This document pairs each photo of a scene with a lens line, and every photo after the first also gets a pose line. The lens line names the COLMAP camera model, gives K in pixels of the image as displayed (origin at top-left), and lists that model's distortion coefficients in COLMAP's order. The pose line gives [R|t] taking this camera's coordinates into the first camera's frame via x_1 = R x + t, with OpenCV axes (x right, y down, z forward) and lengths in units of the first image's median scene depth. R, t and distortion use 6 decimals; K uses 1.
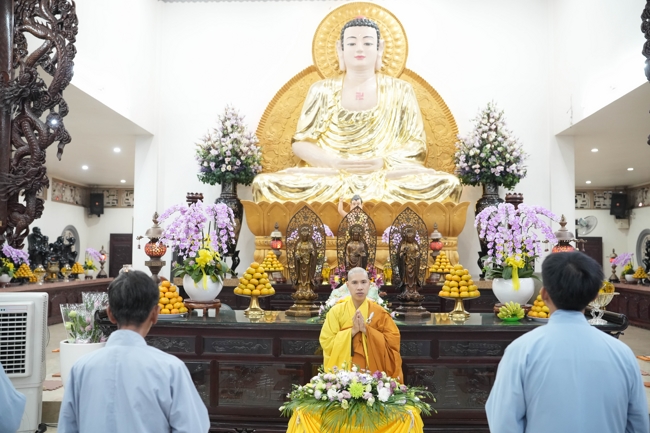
lens RADIAL K [[642.7, 0, 325.0], [0, 642.7, 216.5], [0, 0, 1]] dist [-0.037996, 0.008590]
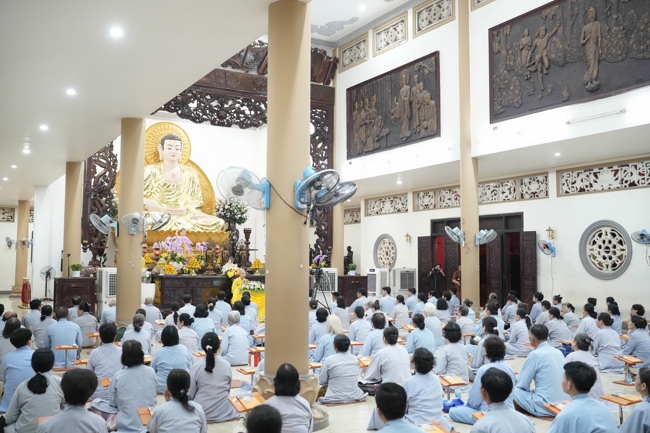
lens RADIAL K [[642.7, 0, 325.0], [0, 642.7, 216.5], [0, 0, 1]] dist [-0.037996, 0.008590]
pose [[0.840543, 0.035684, 0.540568, -0.640348], [-0.031157, 0.999361, -0.017523, -0.043185], [-0.540847, -0.002114, 0.841118, -0.953225]]
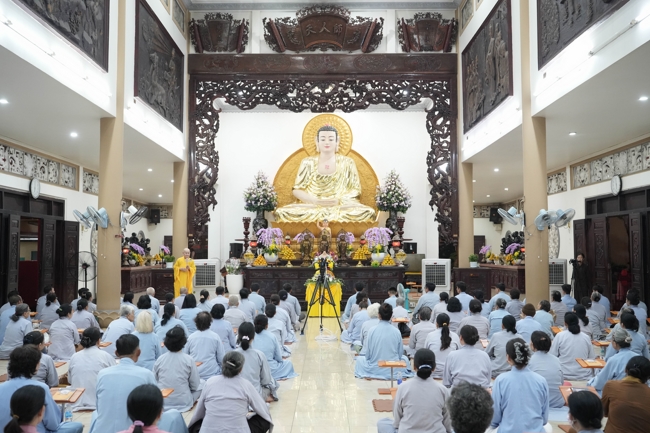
lens RADIAL K [[642.7, 0, 325.0], [0, 642.7, 216.5], [0, 0, 1]] dist [-0.037996, 0.008590]
pose [[0.999159, -0.006236, 0.040529, -0.034932], [0.006061, 0.999972, 0.004448, -0.044833], [-0.040556, -0.004198, 0.999168, -1.016817]]
